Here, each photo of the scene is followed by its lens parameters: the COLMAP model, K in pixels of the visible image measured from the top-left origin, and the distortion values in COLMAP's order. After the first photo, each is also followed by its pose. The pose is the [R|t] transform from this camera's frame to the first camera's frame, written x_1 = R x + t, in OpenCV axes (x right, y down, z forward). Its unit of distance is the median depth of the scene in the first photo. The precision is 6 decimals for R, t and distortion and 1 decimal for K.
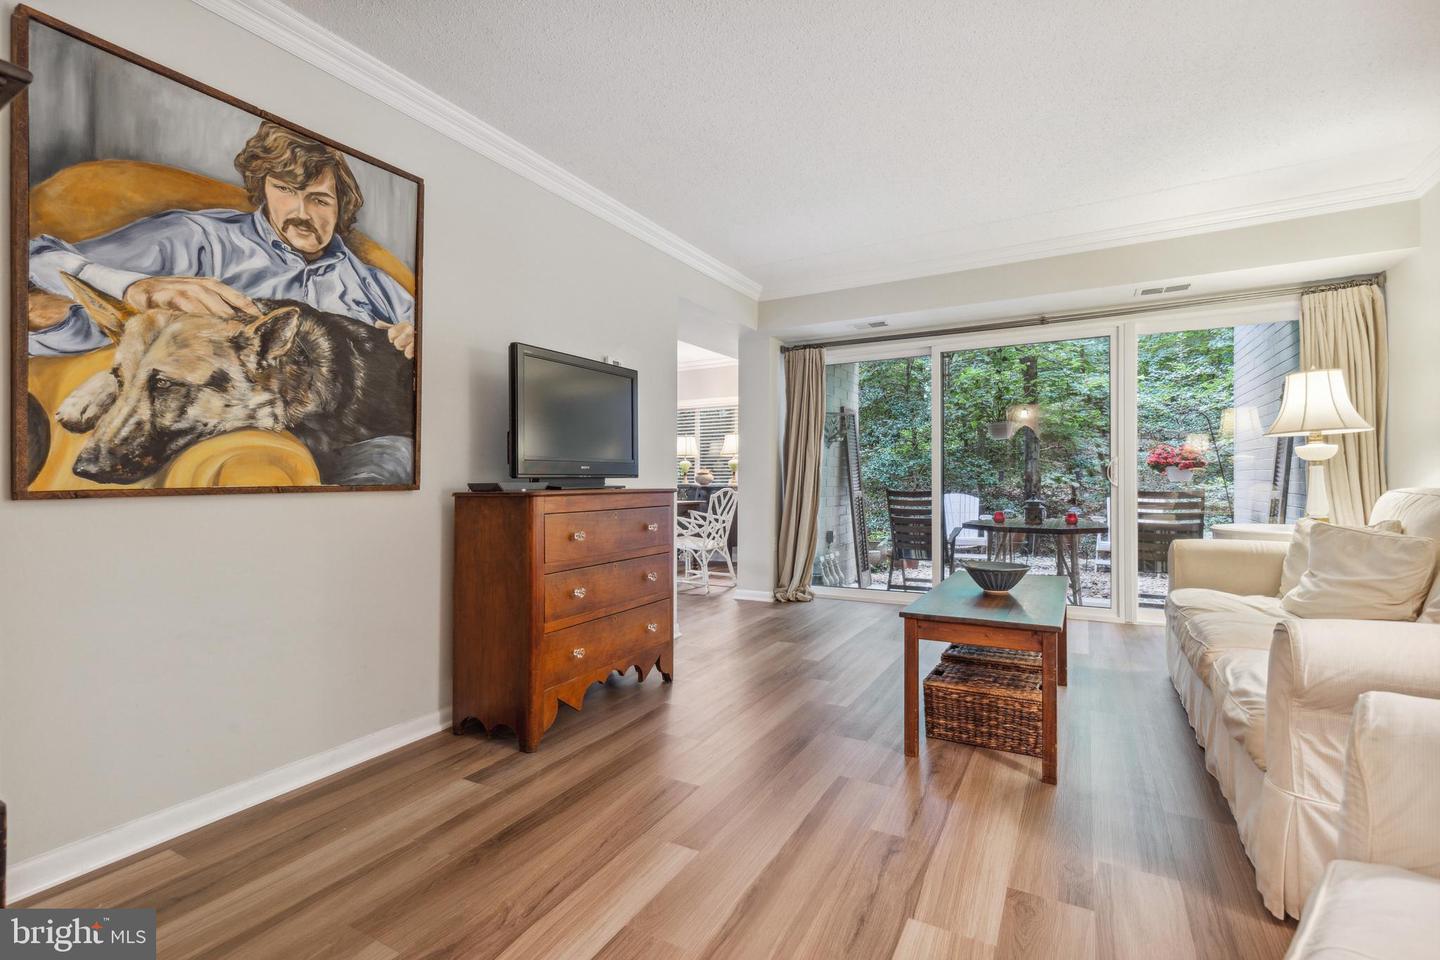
lens RADIAL K [[657.3, 0, 727.9], [0, 657.3, 474.4], [0, 0, 1]] dist [0.008638, -0.001487]
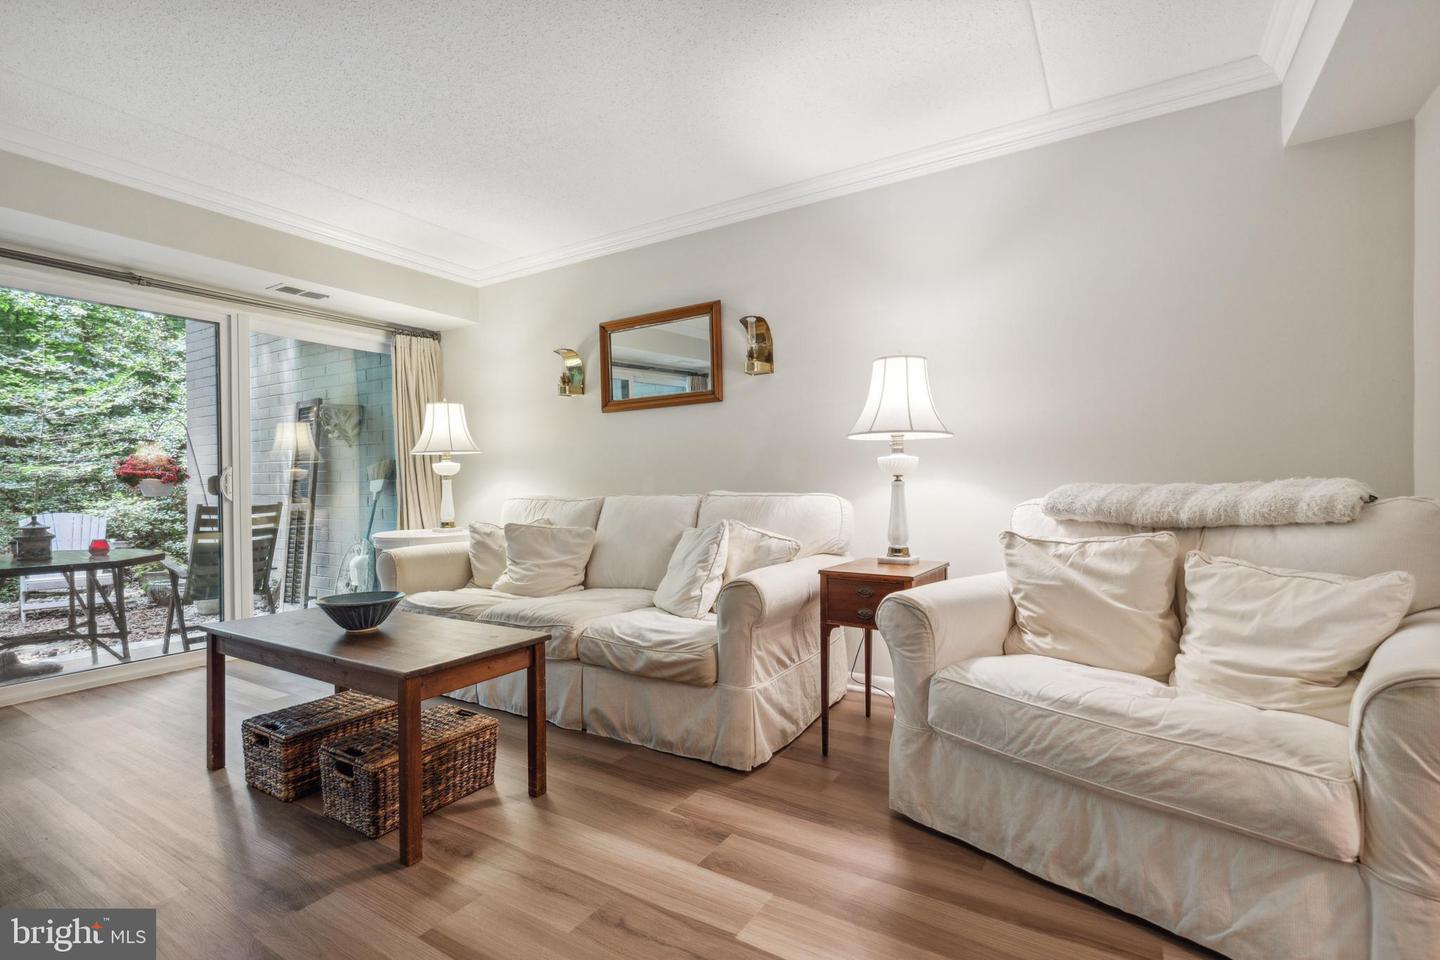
lens RADIAL K [[657.3, 0, 715.4], [0, 657.3, 489.4], [0, 0, 1]] dist [0.008638, -0.001487]
pose [[0.061730, -0.002858, 0.998089, -0.489360], [0.004226, 0.999988, 0.002602, 0.006947], [-0.998084, 0.004057, 0.061741, 0.680207]]
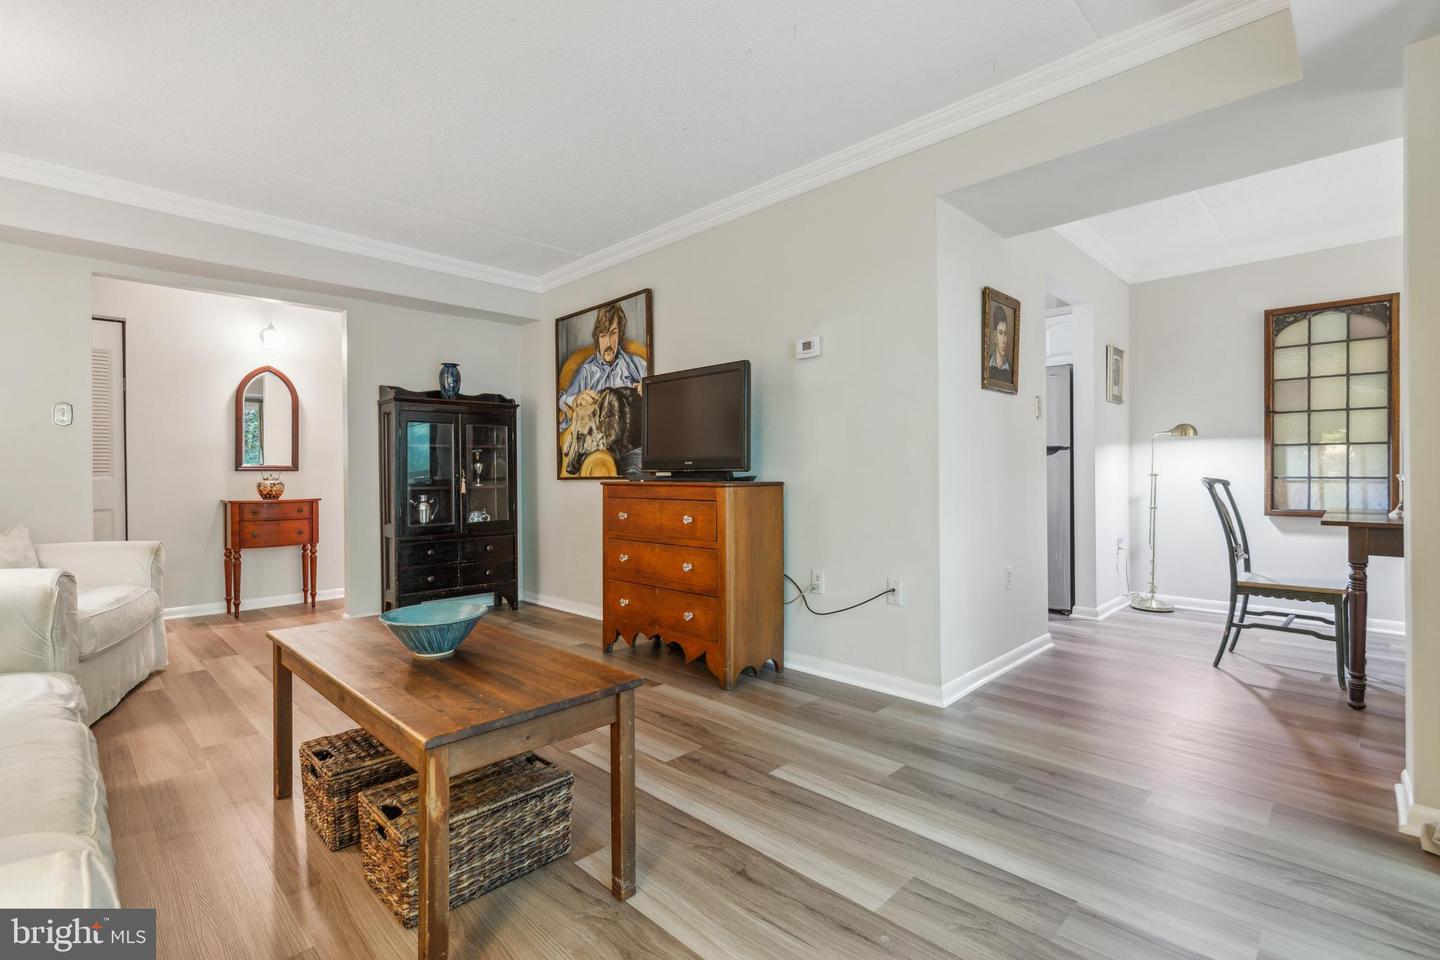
lens RADIAL K [[657.3, 0, 720.6], [0, 657.3, 475.9], [0, 0, 1]] dist [0.008638, -0.001487]
pose [[-0.269022, 0.010081, -0.963081, 1.242292], [0.015453, 0.999862, 0.006149, 0.009312], [0.963010, -0.013228, -0.269141, 1.891624]]
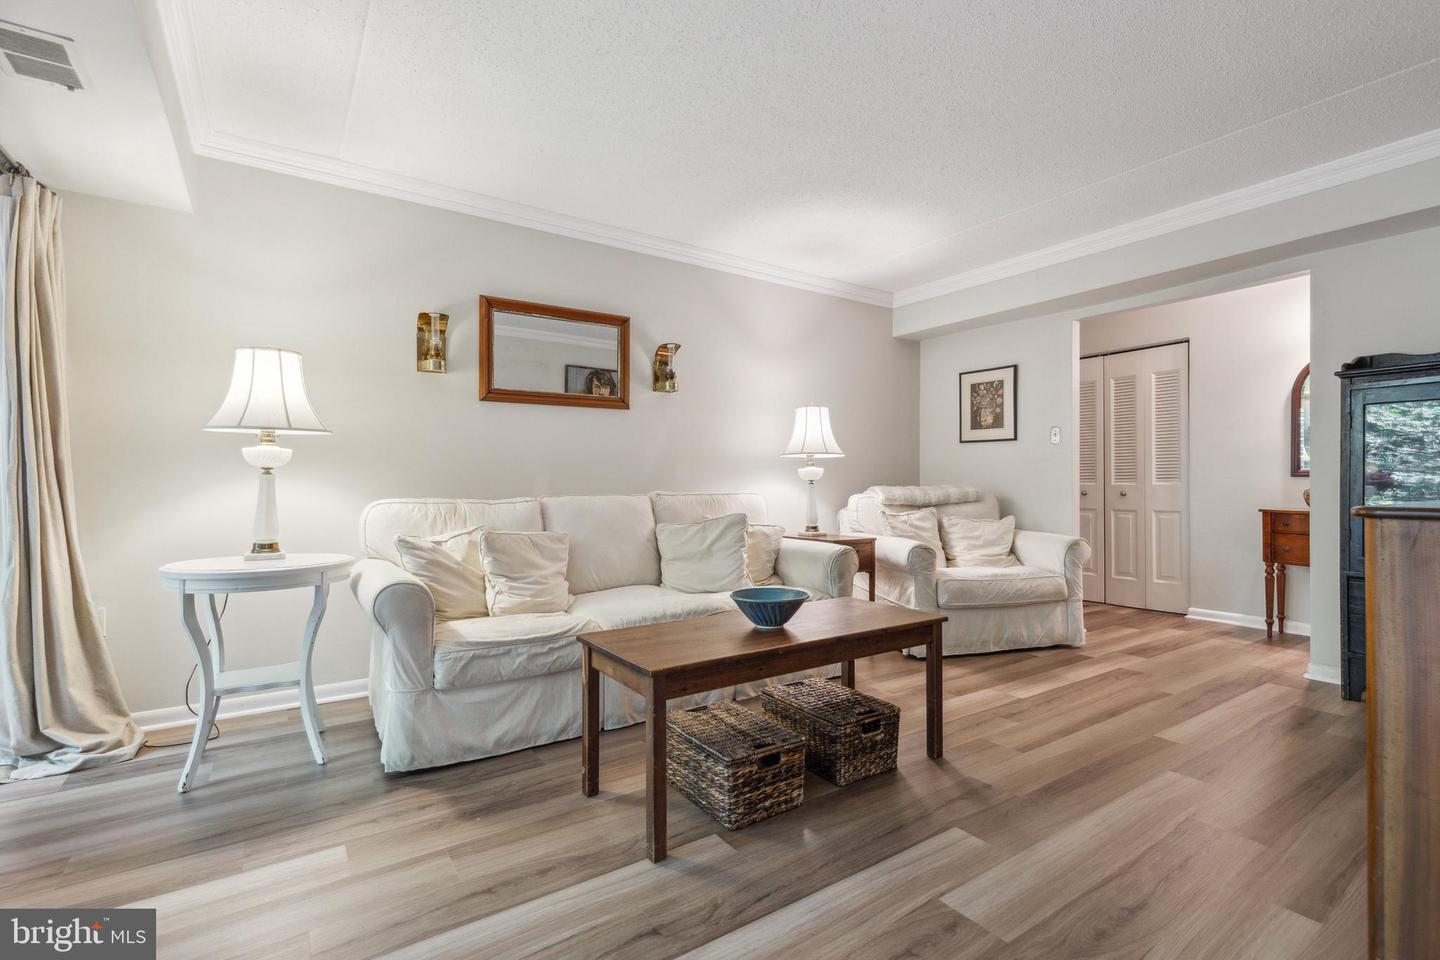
lens RADIAL K [[657.3, 0, 728.2], [0, 657.3, 482.0], [0, 0, 1]] dist [0.008638, -0.001487]
pose [[-0.893193, 0.009960, 0.449564, 0.115524], [0.004086, 0.999893, -0.014035, 0.016786], [-0.449655, -0.010699, -0.893138, 2.288791]]
